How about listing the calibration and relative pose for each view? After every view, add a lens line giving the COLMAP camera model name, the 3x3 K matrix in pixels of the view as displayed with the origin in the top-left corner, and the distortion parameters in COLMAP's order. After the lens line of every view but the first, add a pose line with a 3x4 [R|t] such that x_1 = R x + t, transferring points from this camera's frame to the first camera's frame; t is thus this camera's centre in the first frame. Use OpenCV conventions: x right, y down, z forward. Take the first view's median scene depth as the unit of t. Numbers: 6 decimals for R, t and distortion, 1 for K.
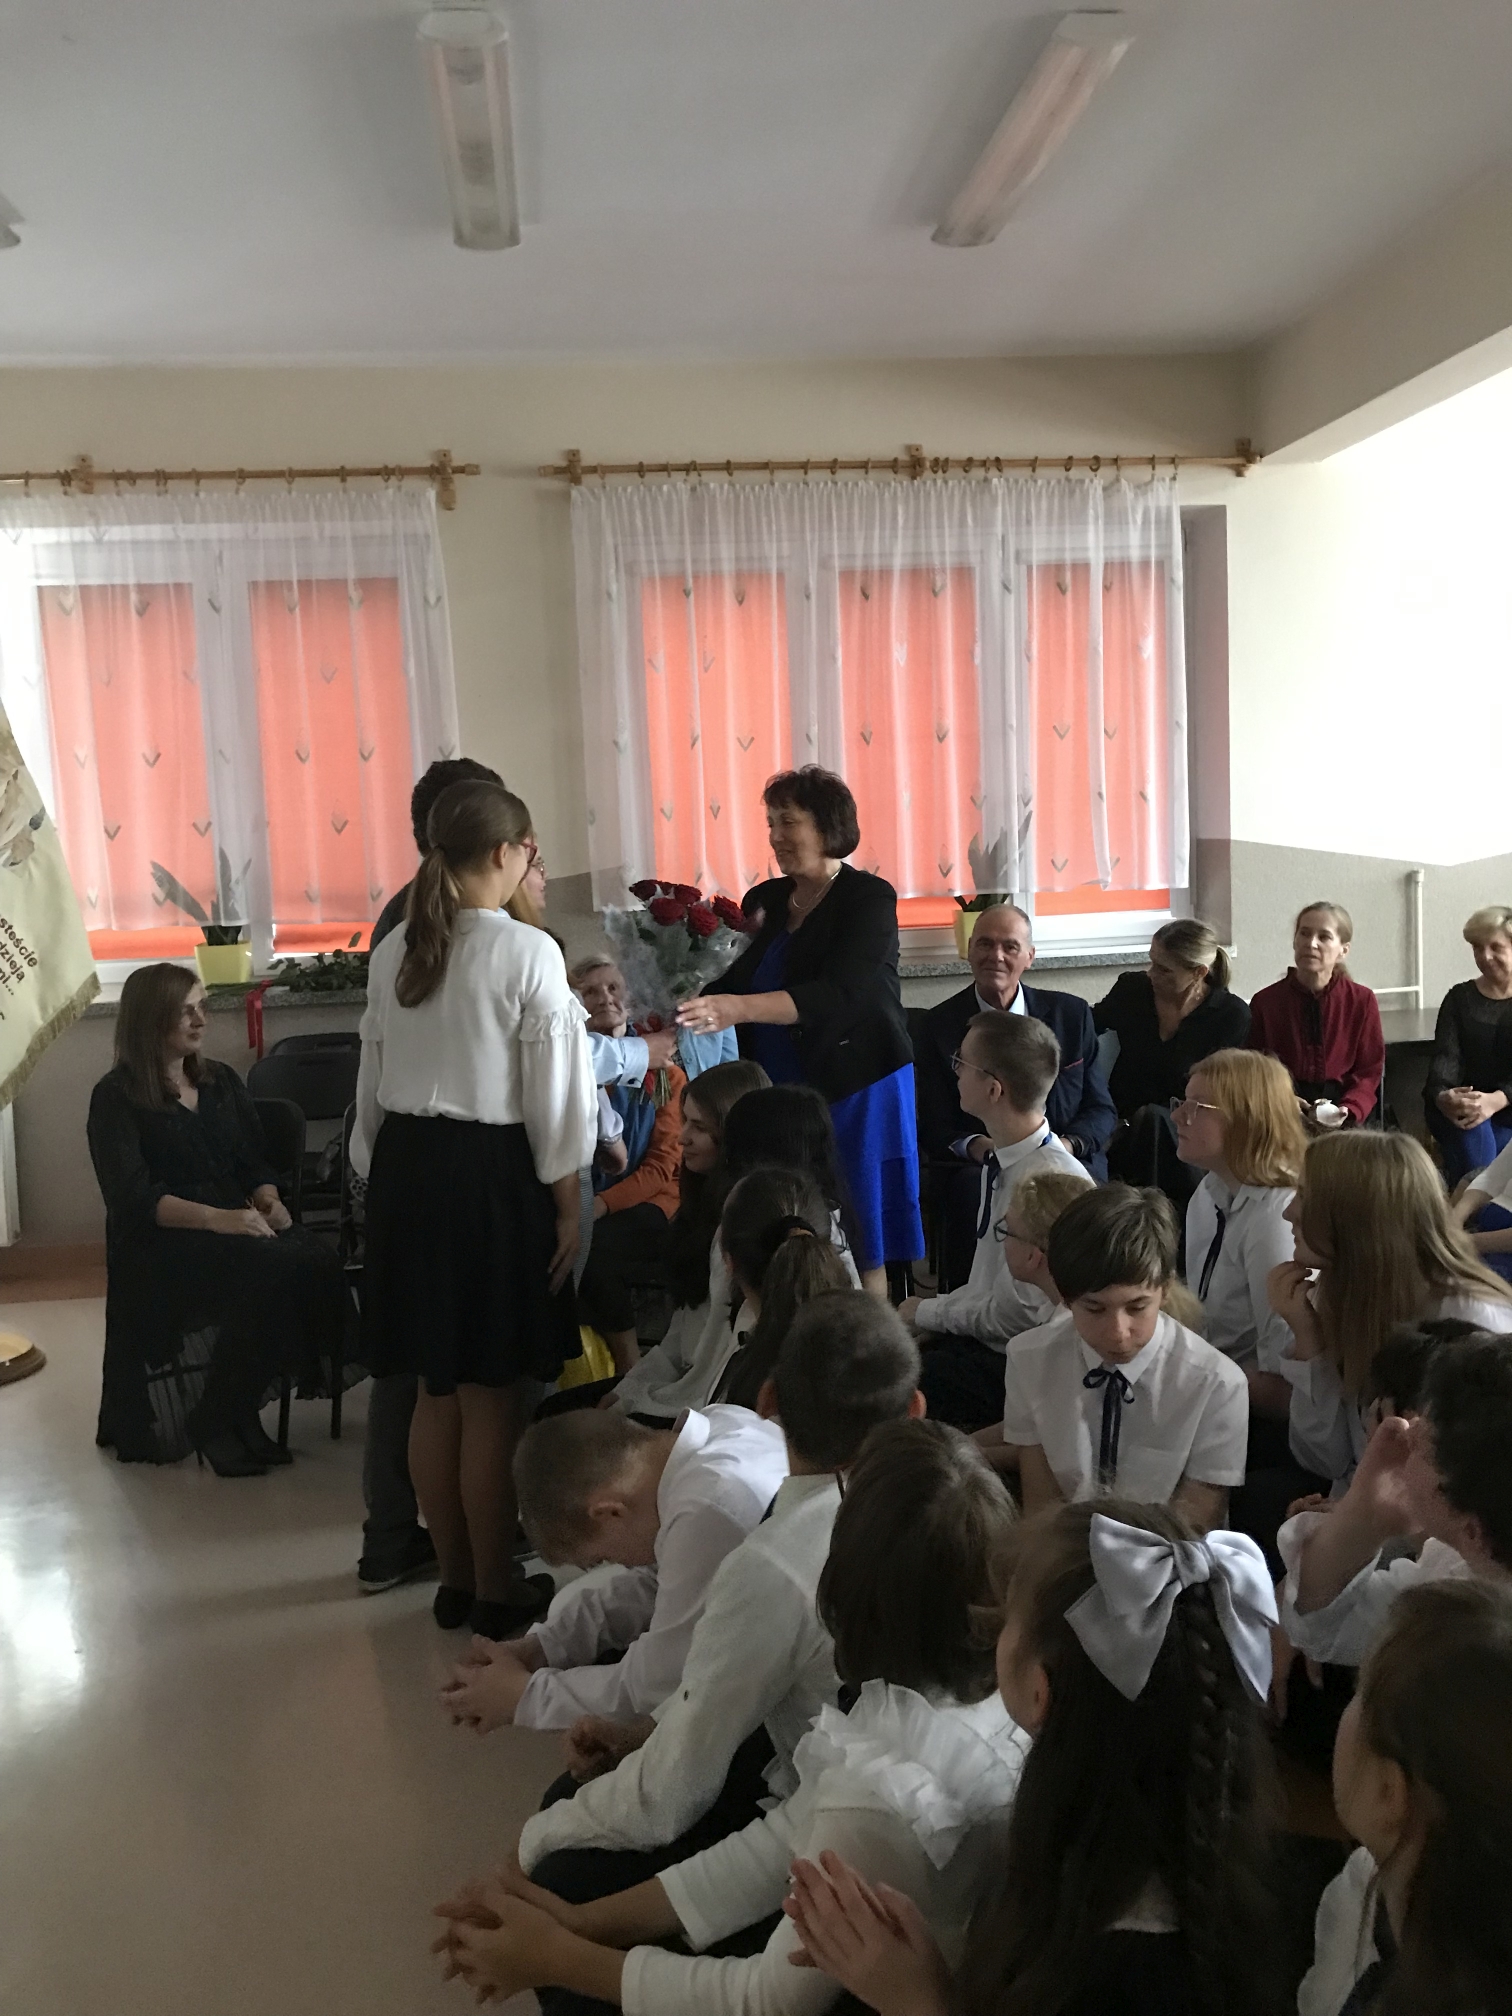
lens RADIAL K [[1674.3, 0, 771.9], [0, 1674.3, 1001.2], [0, 0, 1]] dist [0.058918, -0.038453]
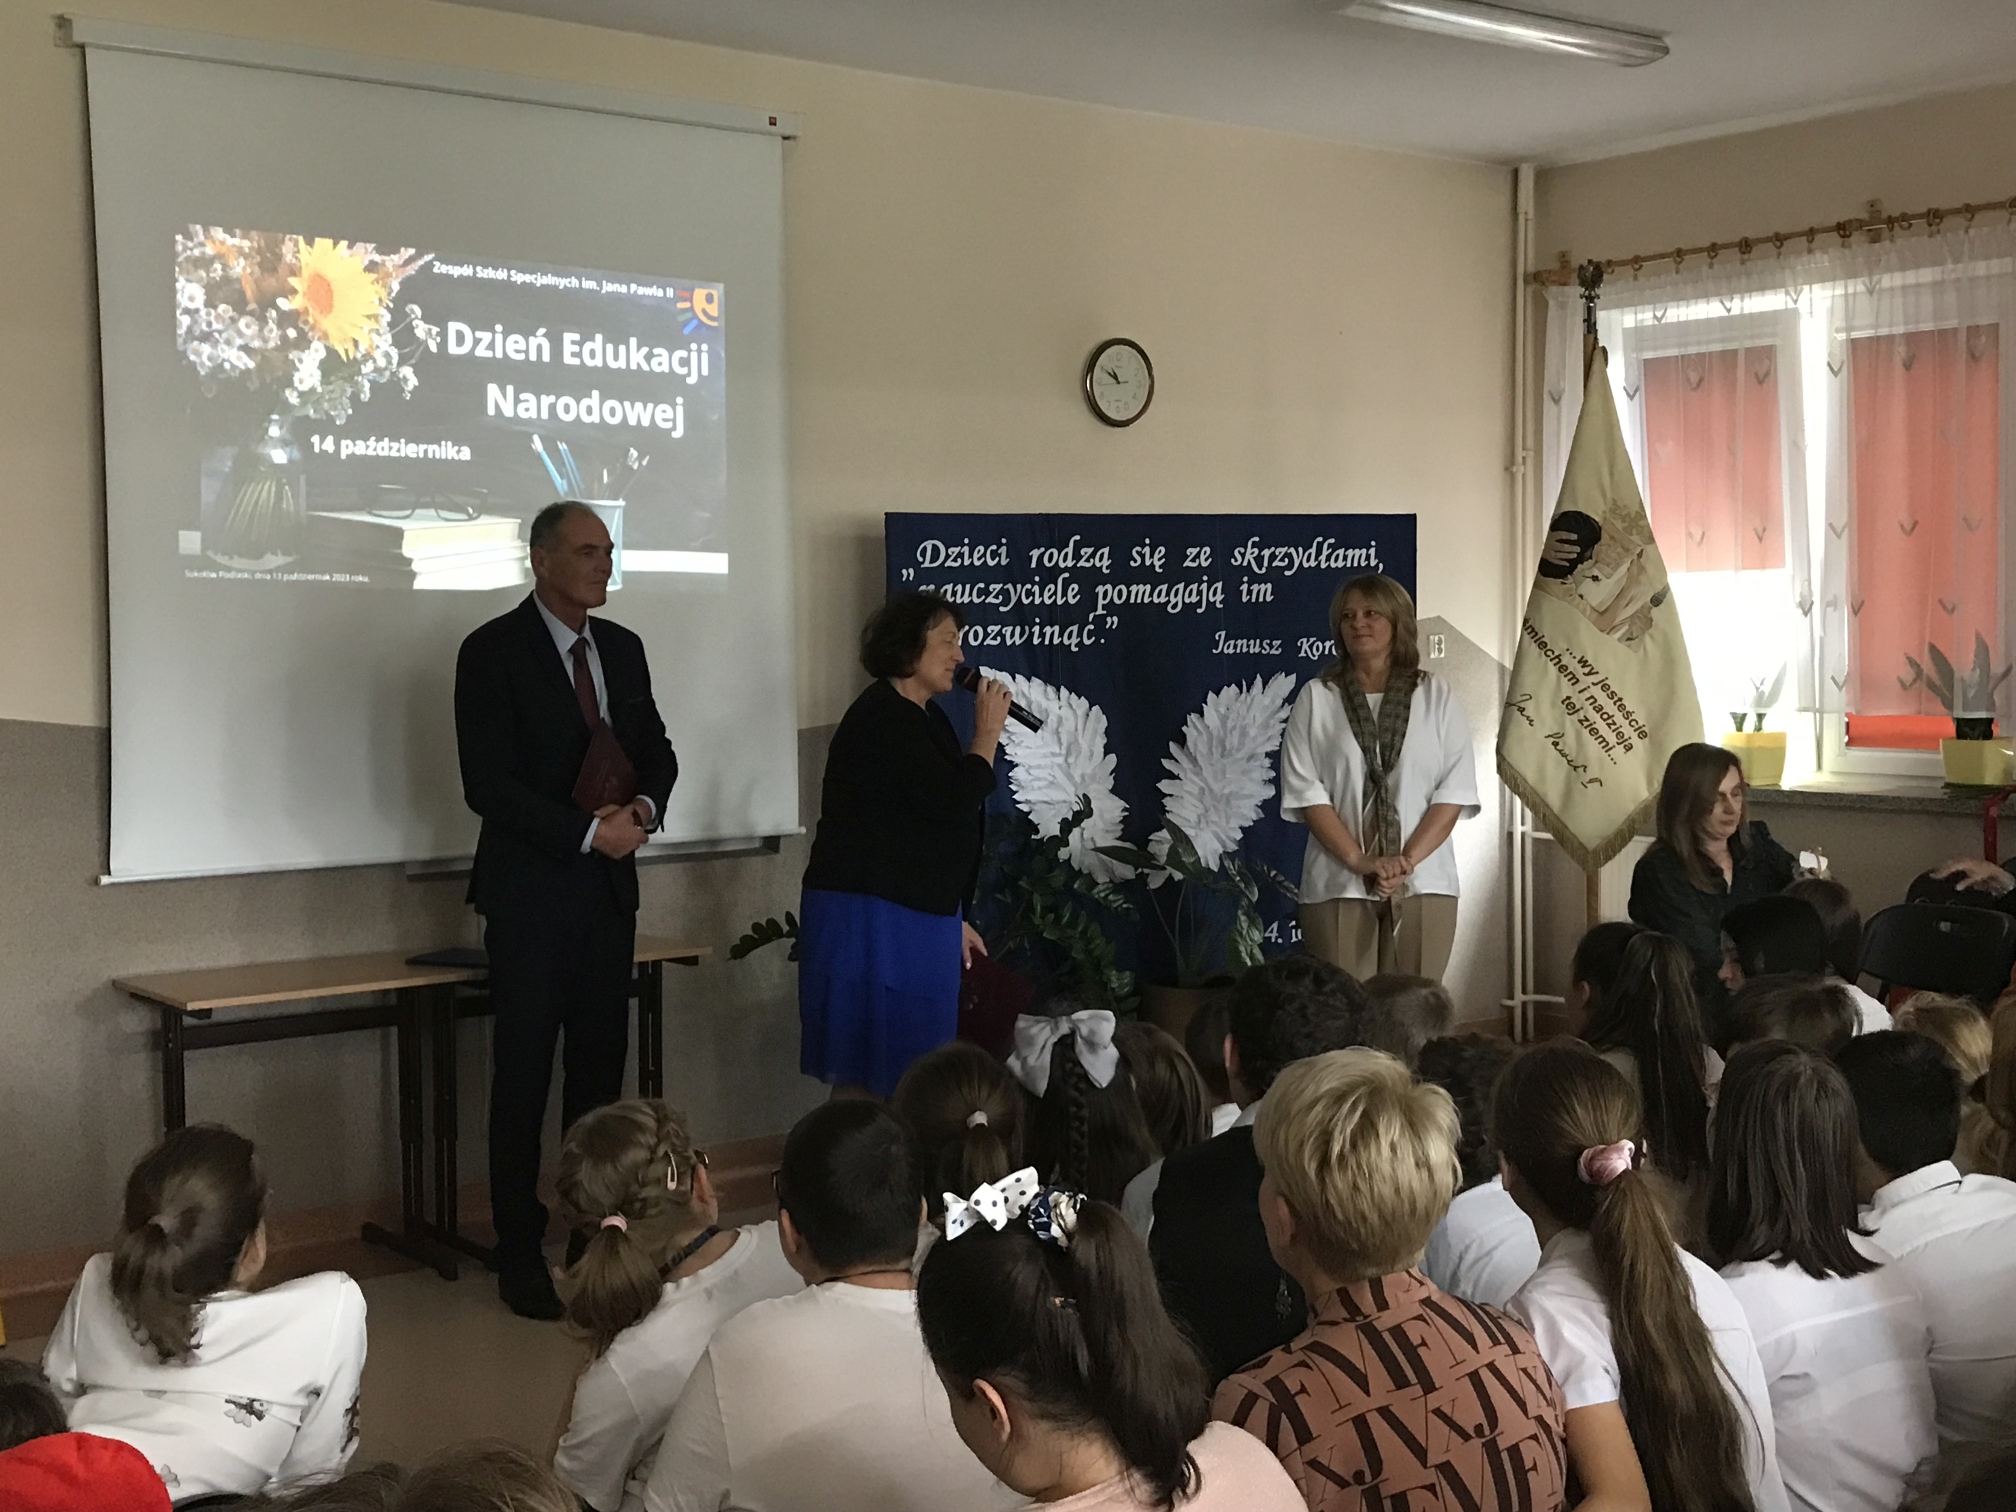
lens RADIAL K [[2498.6, 0, 1049.6], [0, 2498.6, 749.3], [0, 0, 1]] dist [0.081035, 0.000000]
pose [[0.543385, 0.071179, -0.836460, 0.510722], [-0.100029, 0.994790, 0.019671, -0.006752], [0.833503, 0.072981, 0.547674, -0.103202]]
